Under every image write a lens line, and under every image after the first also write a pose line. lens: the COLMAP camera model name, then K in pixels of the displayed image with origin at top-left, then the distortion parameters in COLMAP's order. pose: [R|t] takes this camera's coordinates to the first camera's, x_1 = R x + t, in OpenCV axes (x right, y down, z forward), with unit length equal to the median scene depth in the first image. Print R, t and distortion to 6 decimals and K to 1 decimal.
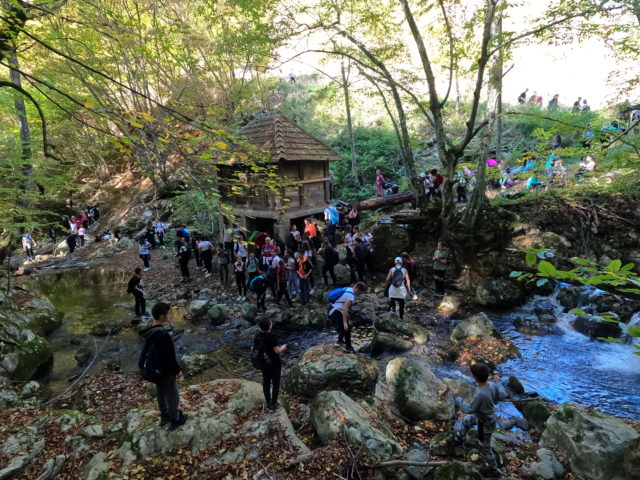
lens RADIAL K [[355.3, 0, 320.0], [0, 355.3, 240.0], [0, 0, 1]] dist [0.002828, 0.000125]
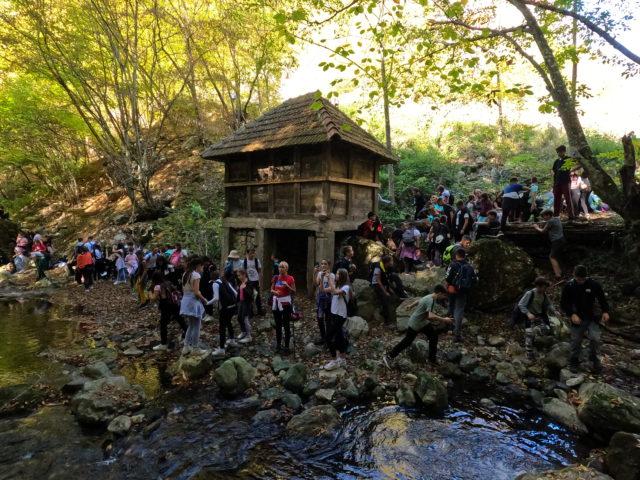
lens RADIAL K [[355.3, 0, 320.0], [0, 355.3, 240.0], [0, 0, 1]] dist [0.002828, 0.000125]
pose [[0.997272, 0.045626, 0.058018, -0.092711], [-0.036399, 0.987835, -0.151185, 0.038043], [-0.064211, 0.148661, 0.986801, 0.203876]]
